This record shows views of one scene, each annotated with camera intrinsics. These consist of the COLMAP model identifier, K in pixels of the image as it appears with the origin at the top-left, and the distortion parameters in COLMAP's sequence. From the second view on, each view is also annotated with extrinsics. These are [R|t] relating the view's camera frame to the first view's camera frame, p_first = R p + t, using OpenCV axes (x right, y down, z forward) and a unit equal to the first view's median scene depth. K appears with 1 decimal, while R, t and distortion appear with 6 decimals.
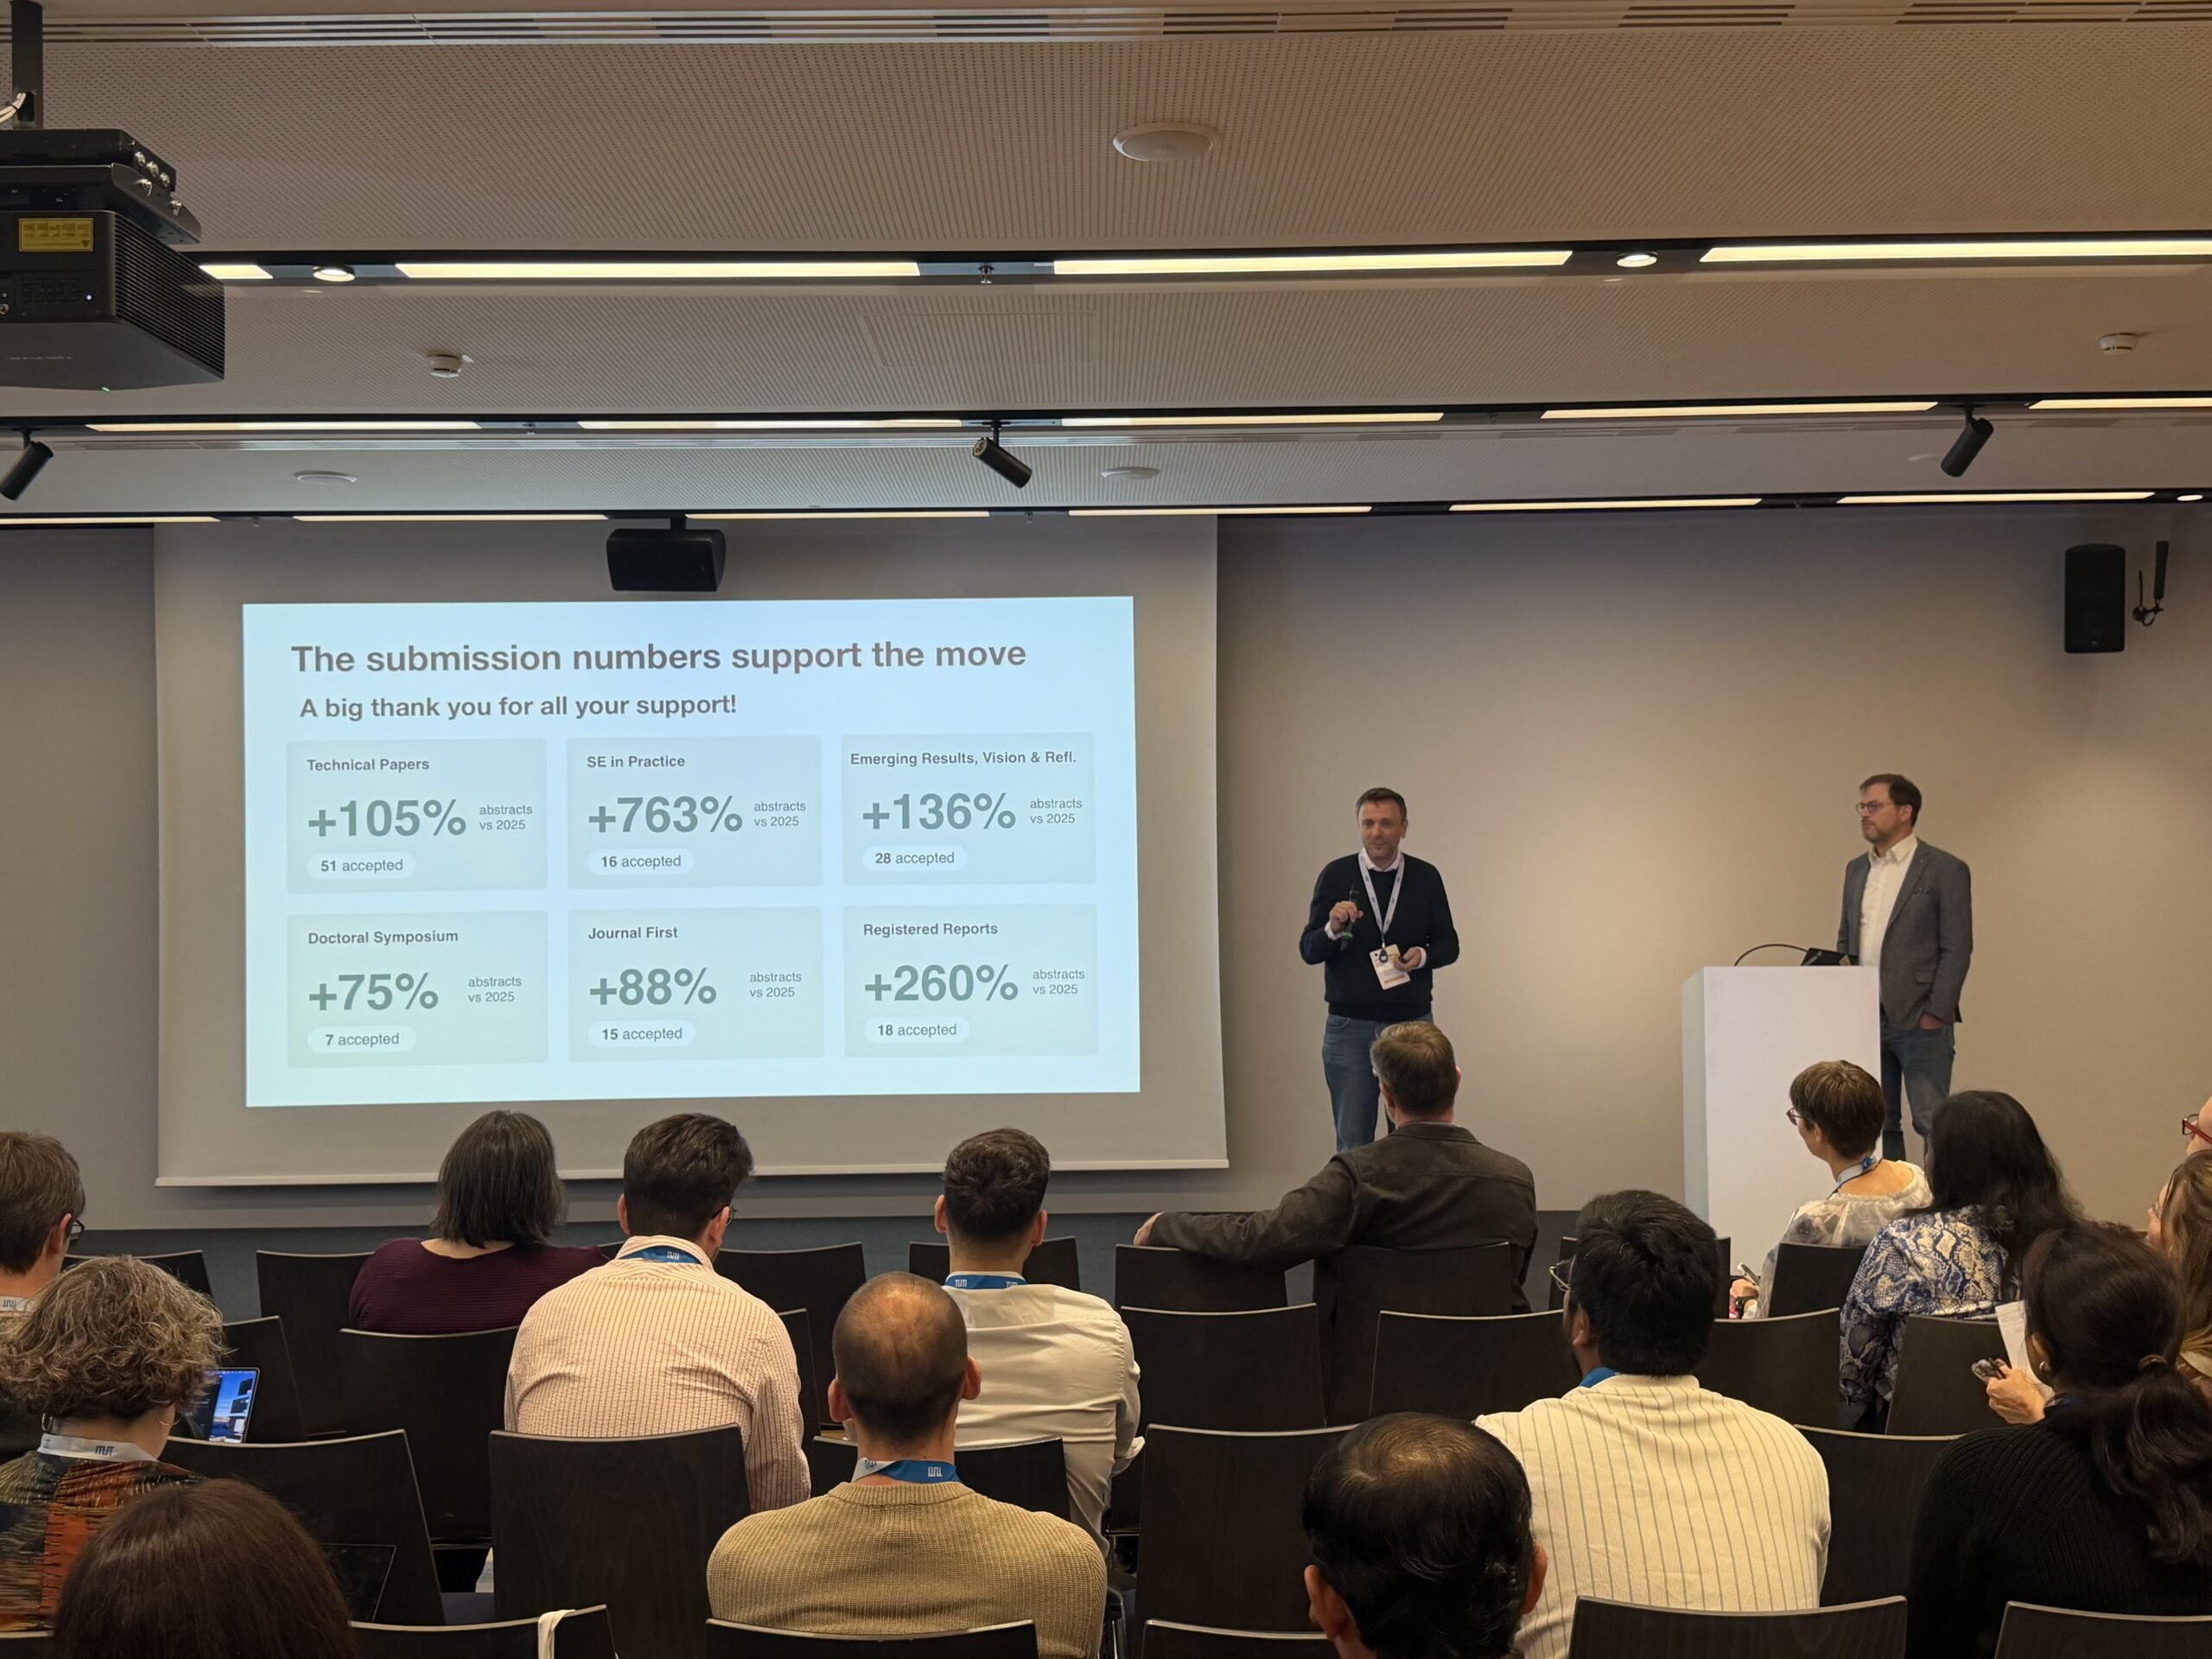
lens RADIAL K [[2245.6, 0, 1118.8], [0, 2245.6, 808.2], [0, 0, 1]] dist [0.142791, -0.381866]
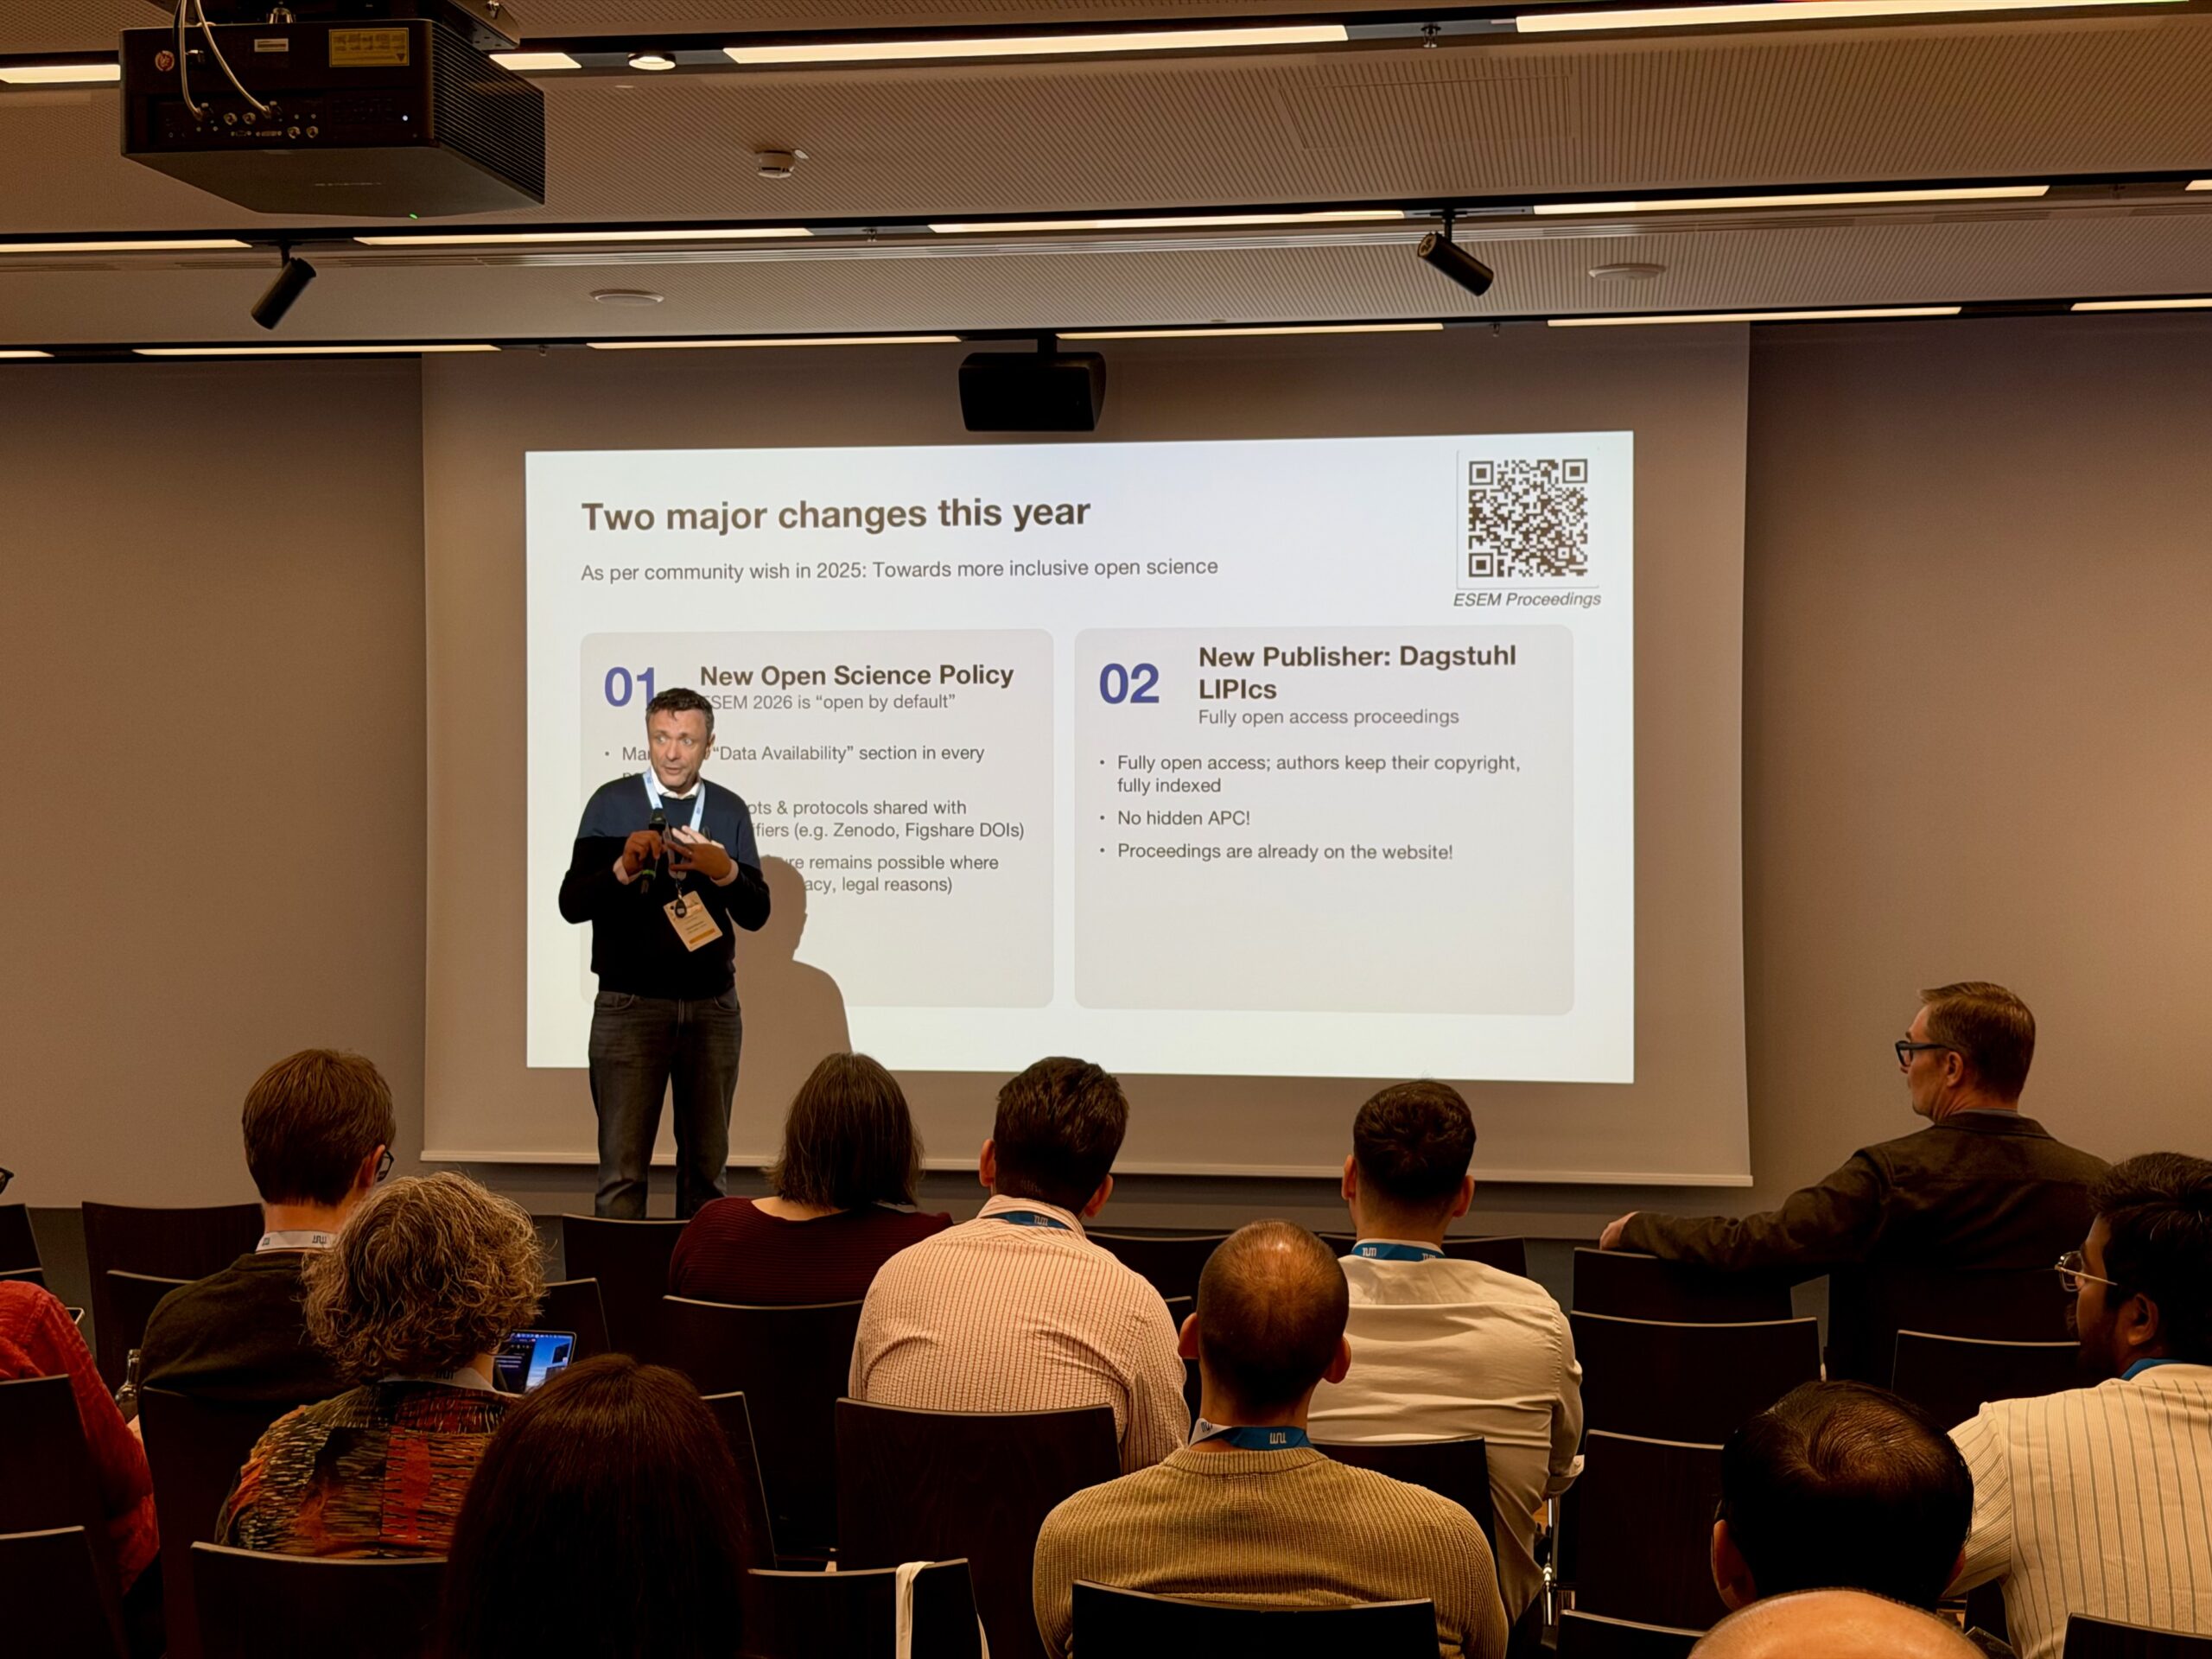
lens RADIAL K [[3079.7, 0, 1106.1], [0, 3079.7, 791.8], [0, 0, 1]] dist [0.142001, -0.350815]
pose [[0.985253, 0.013027, -0.170608, 0.019440], [-0.008805, 0.999637, 0.025478, 0.003873], [0.170878, -0.023600, 0.985010, -0.107572]]
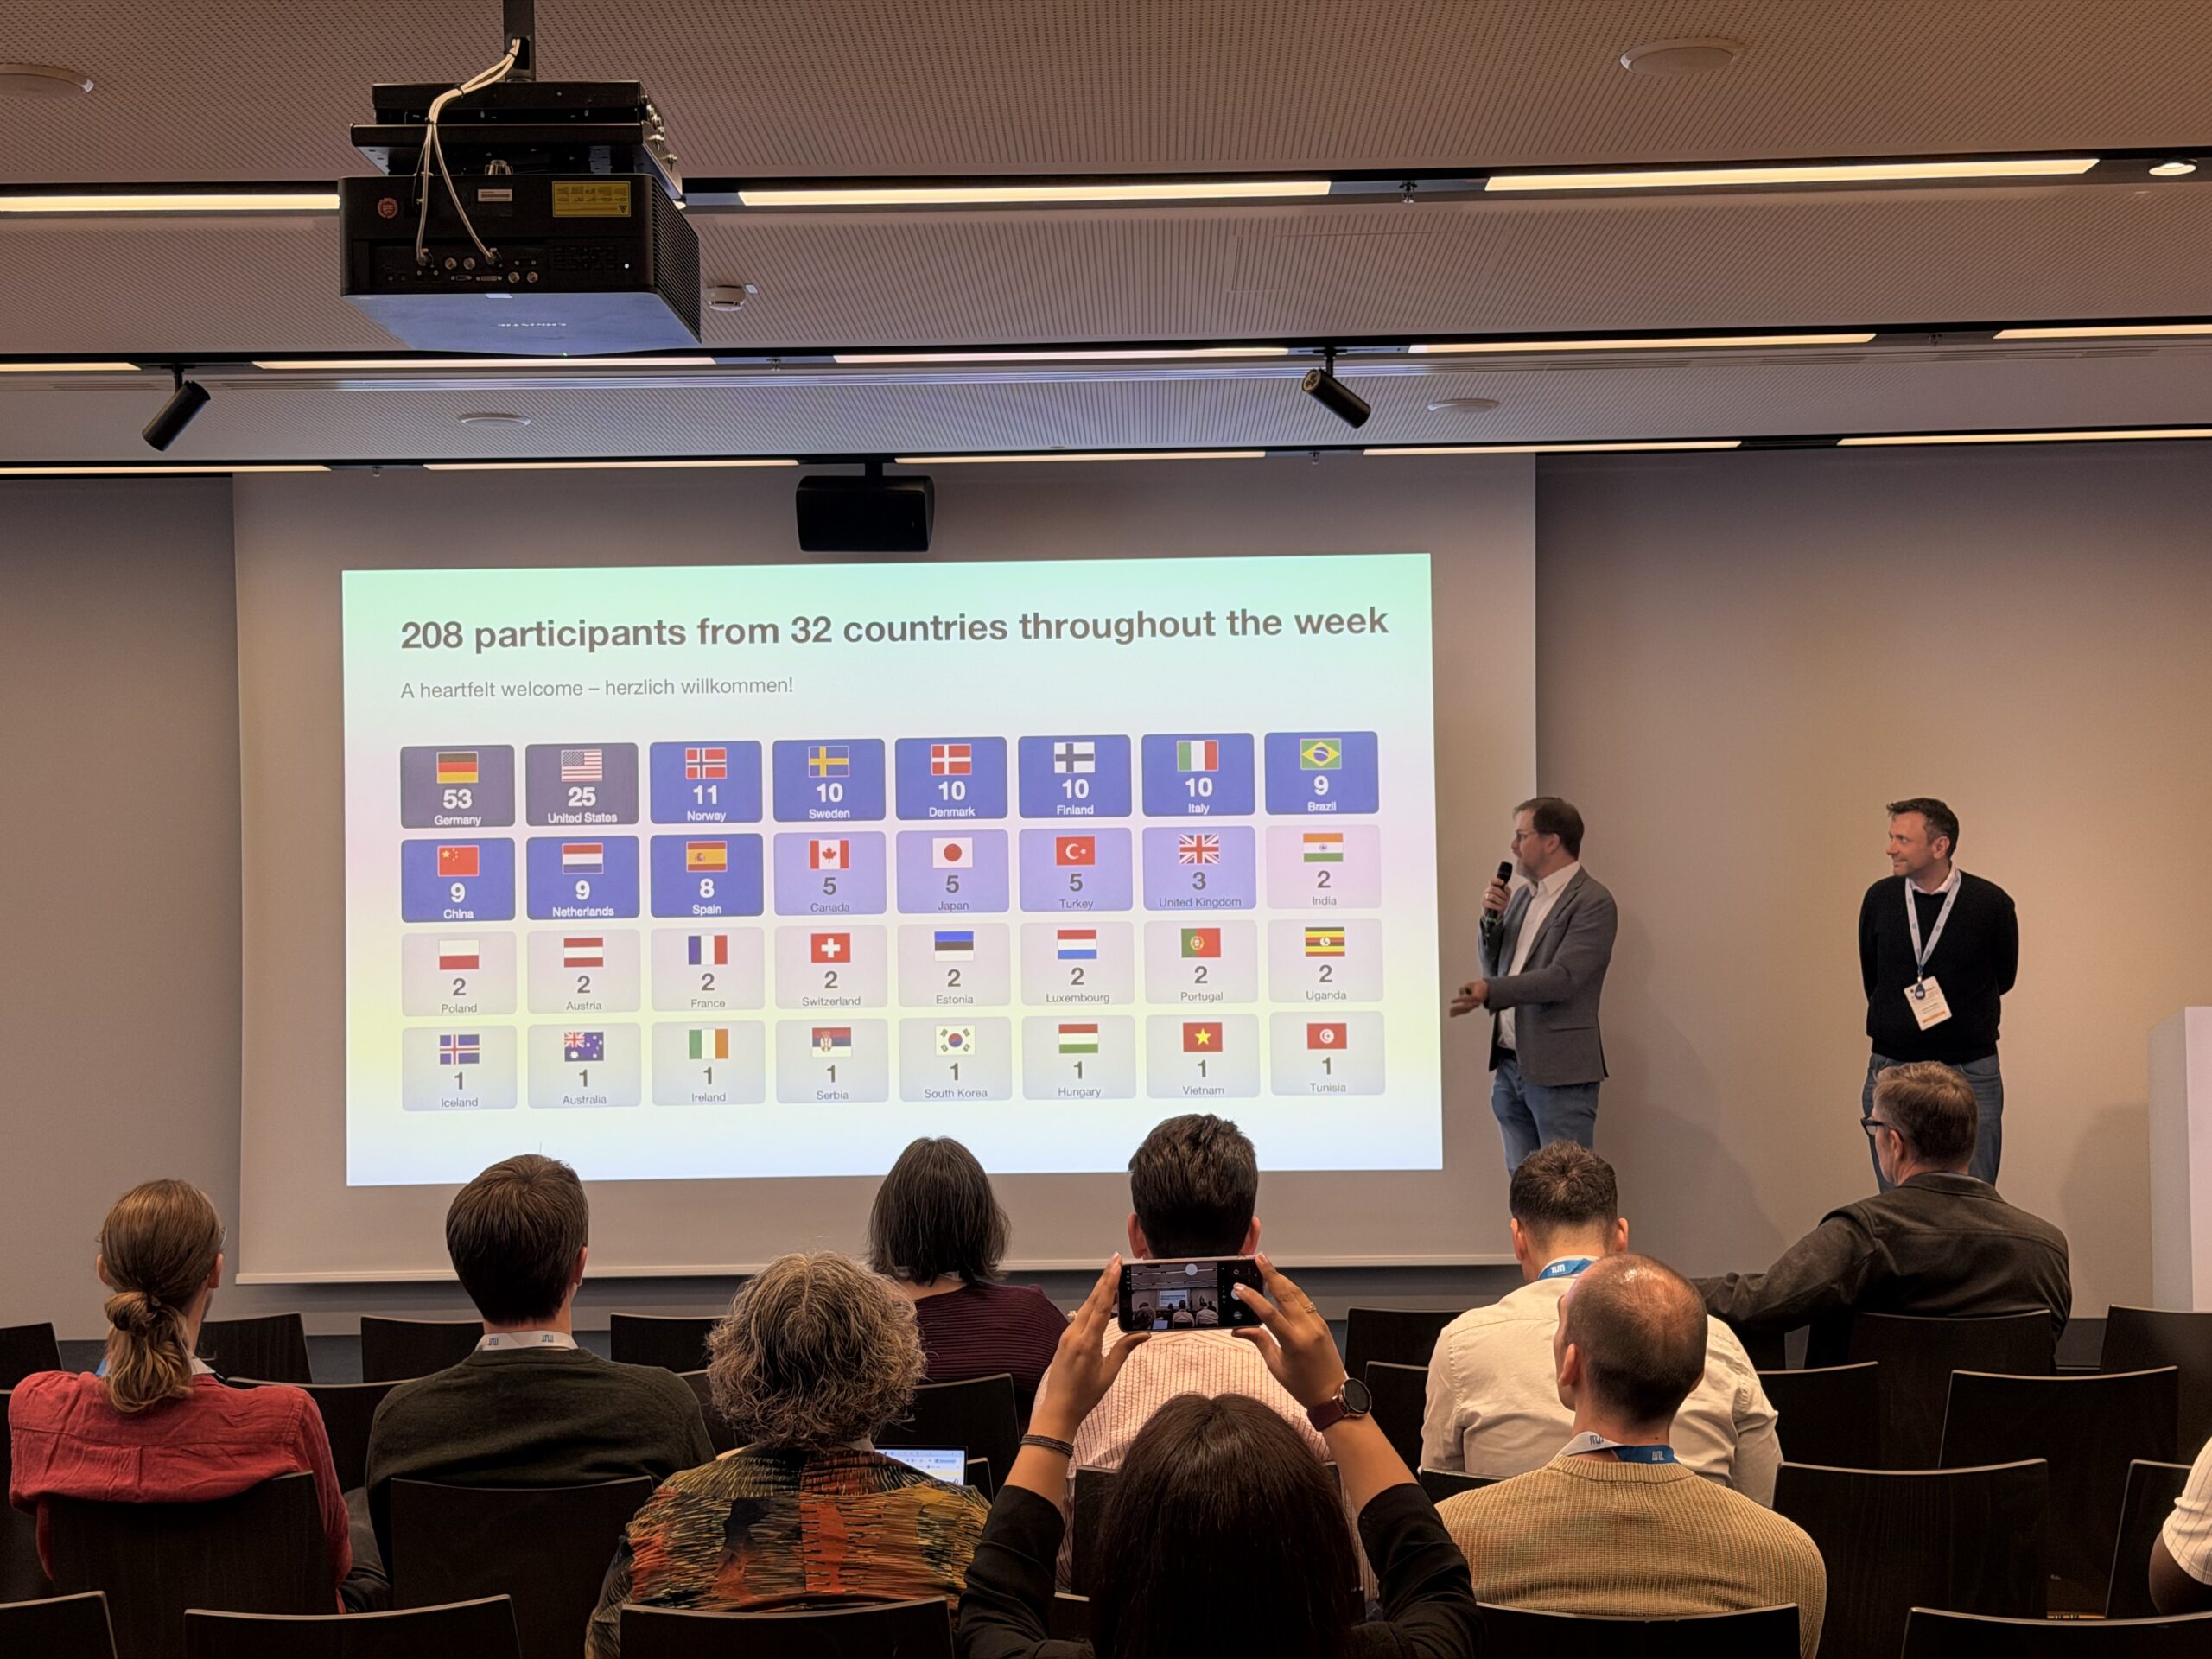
lens RADIAL K [[3079.7, 0, 1106.1], [0, 3079.7, 791.8], [0, 0, 1]] dist [0.142001, -0.350815]
pose [[0.999660, -0.002970, -0.025904, -0.146185], [0.002664, 0.999926, -0.011849, 0.006295], [0.025937, 0.011776, 0.999594, -0.185825]]
